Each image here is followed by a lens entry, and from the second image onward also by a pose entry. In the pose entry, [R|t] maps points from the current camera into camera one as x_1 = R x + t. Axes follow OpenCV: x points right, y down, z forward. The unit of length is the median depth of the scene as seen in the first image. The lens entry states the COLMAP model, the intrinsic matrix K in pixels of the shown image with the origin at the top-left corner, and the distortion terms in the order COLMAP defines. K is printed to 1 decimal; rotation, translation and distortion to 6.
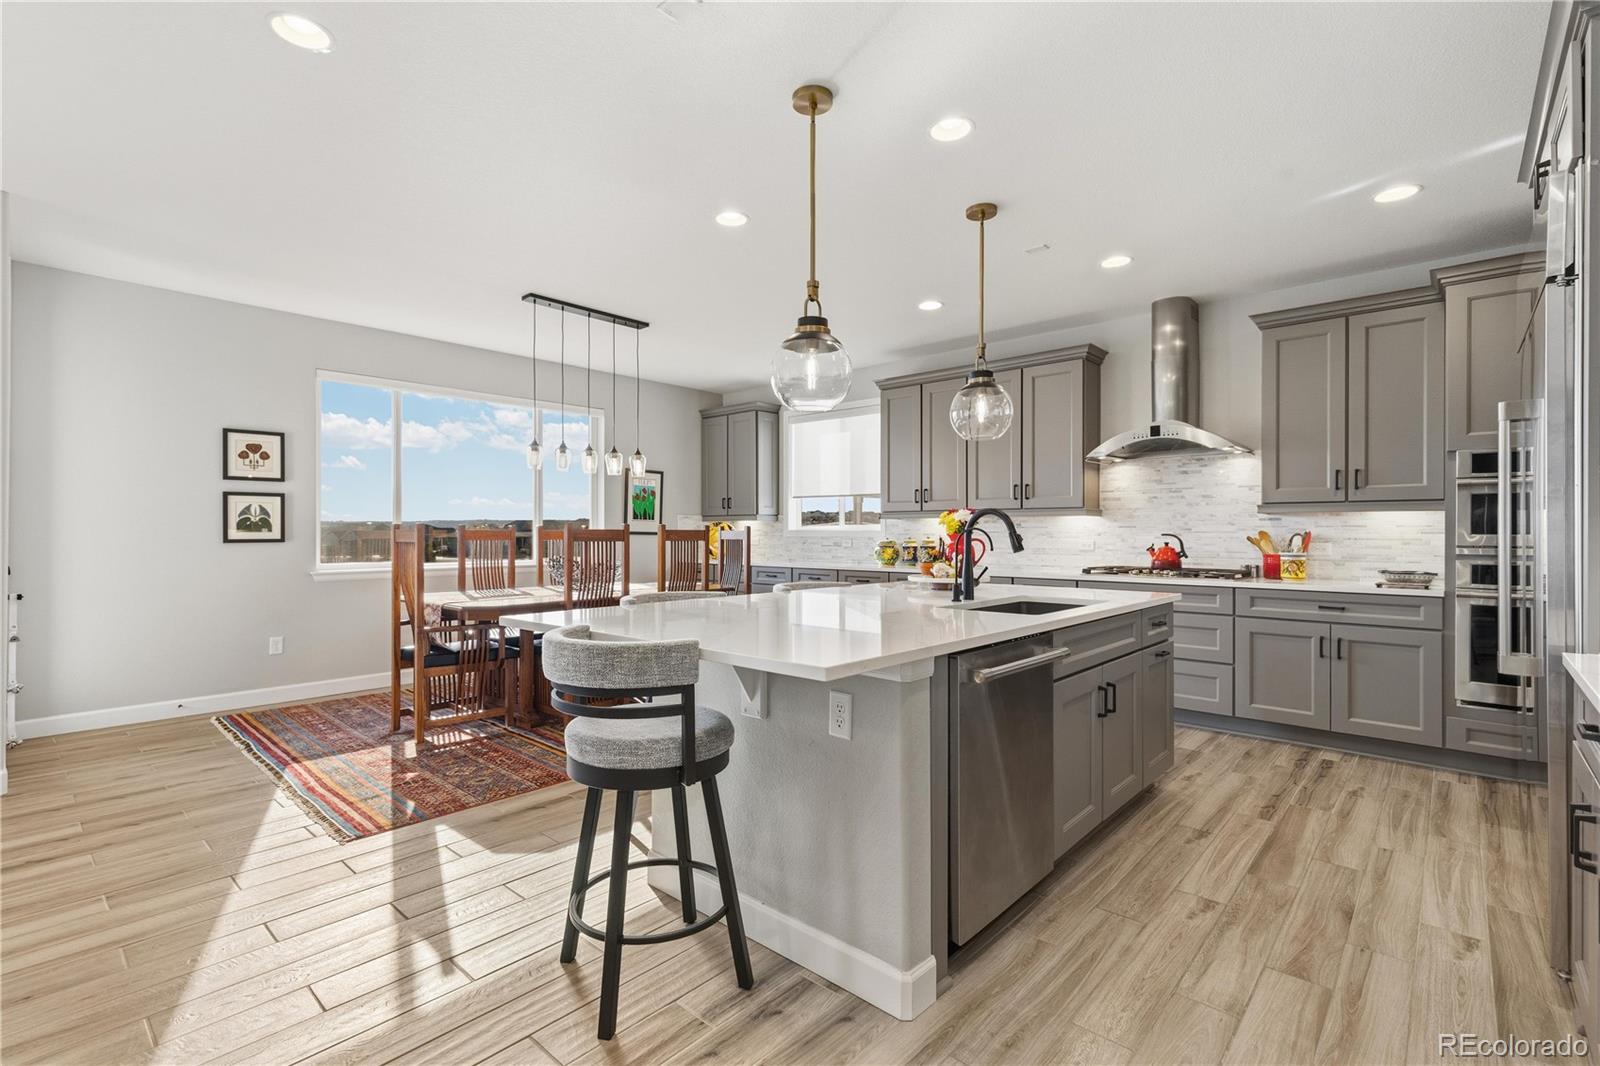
lens RADIAL K [[733.2, 0, 792.5], [0, 733.2, 529.7], [0, 0, 1]] dist [0.007568, -0.001253]
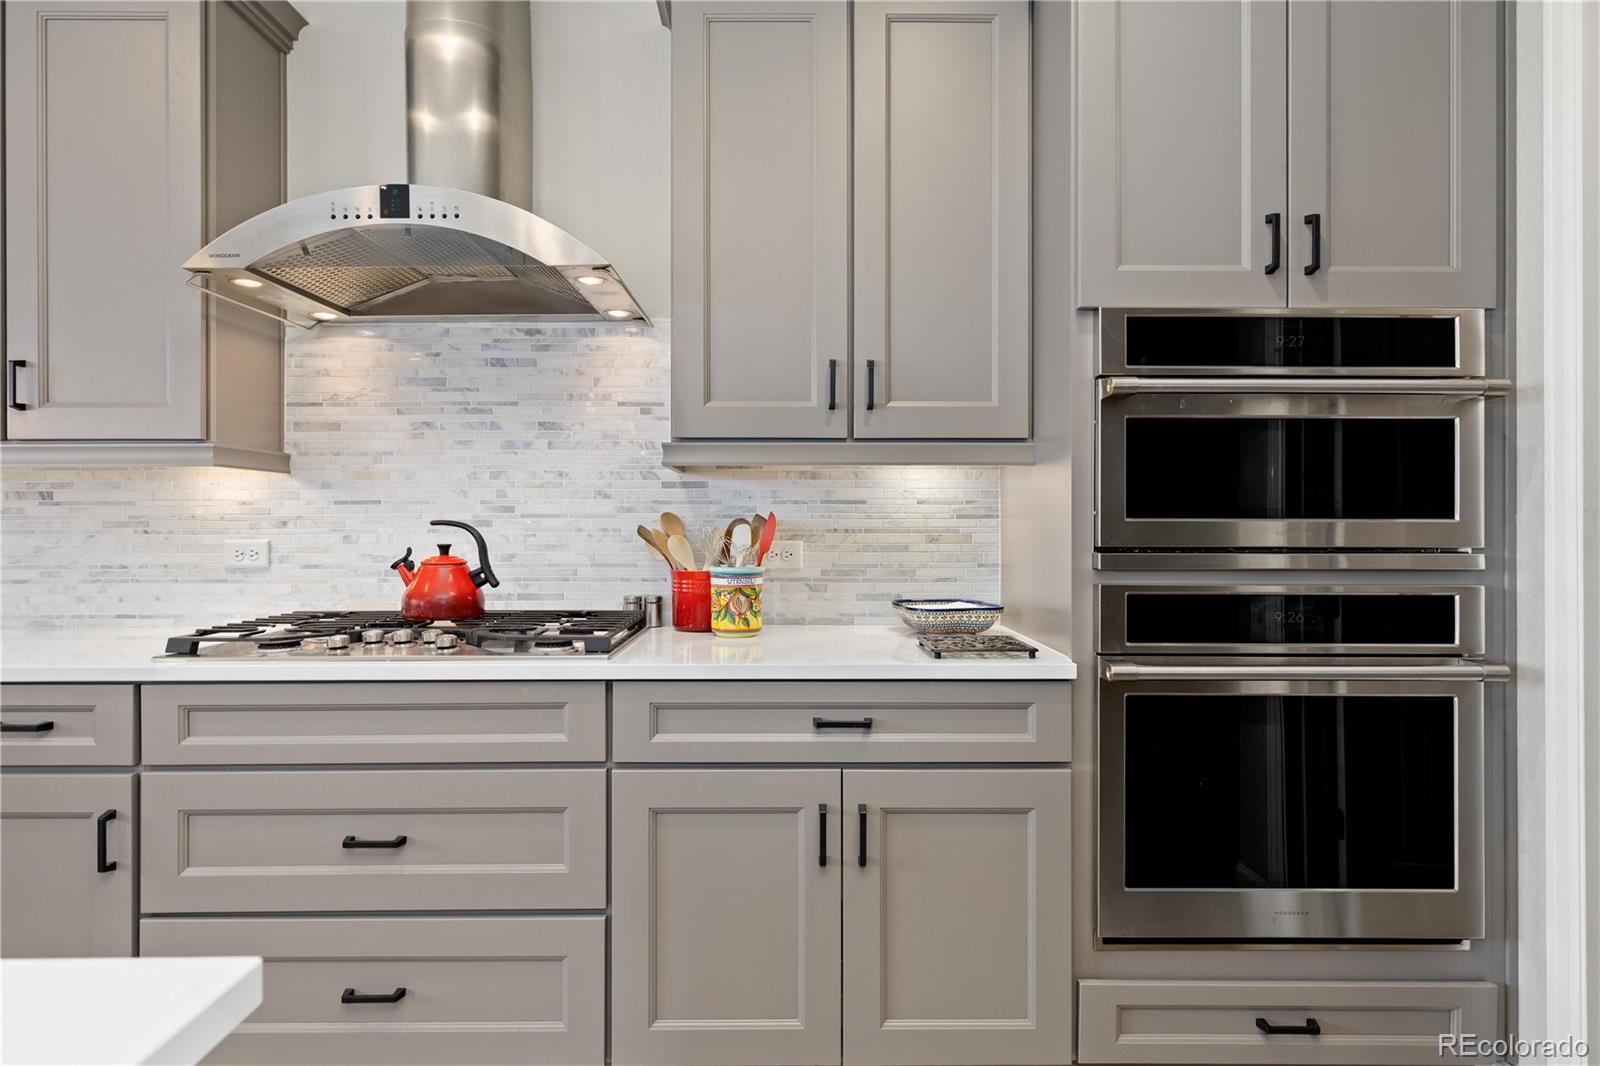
lens RADIAL K [[882.2, 0, 792.1], [0, 882.2, 517.9], [0, 0, 1]] dist [0.003179, -0.000154]
pose [[0.738043, -0.000902, 0.674753, 0.359164], [0.000688, 1.000000, 0.000585, 0.004360], [-0.674754, 0.000032, 0.738043, 0.593815]]
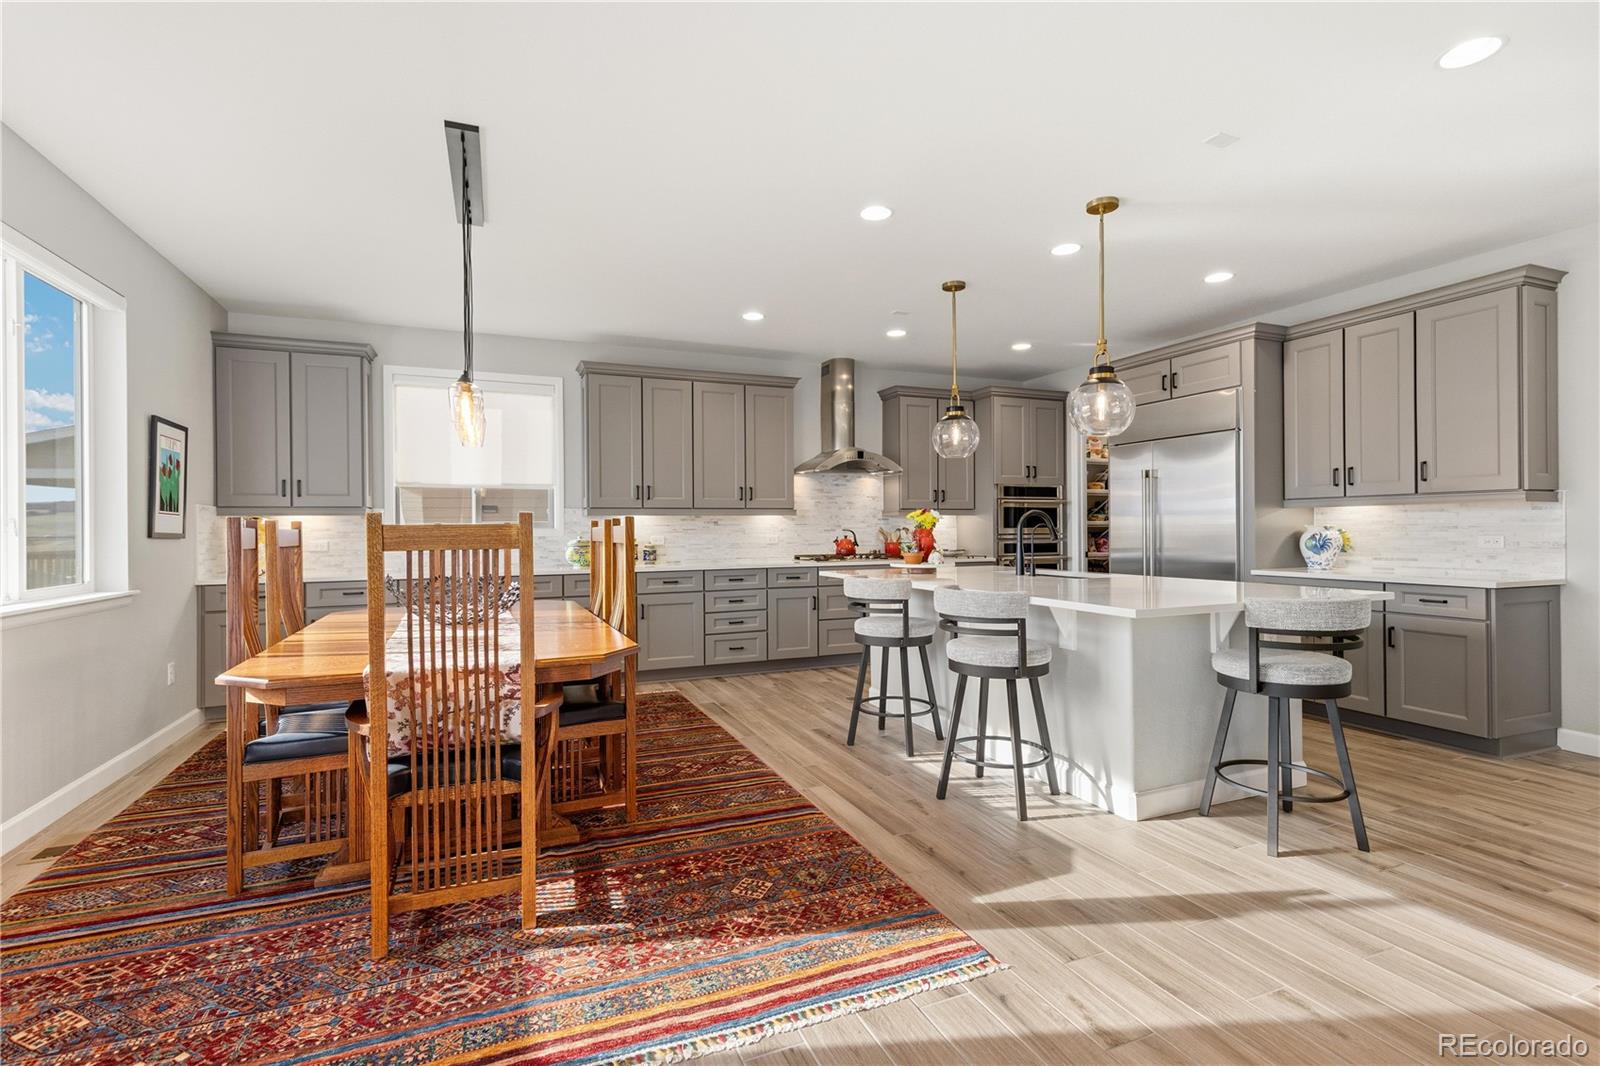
lens RADIAL K [[733.2, 0, 797.2], [0, 733.2, 528.6], [0, 0, 1]] dist [0.007568, -0.001253]
pose [[0.421192, -0.004352, 0.906961, -0.801506], [0.004994, 0.999984, 0.002480, 0.000488], [-0.906958, 0.003485, 0.421208, 0.526194]]
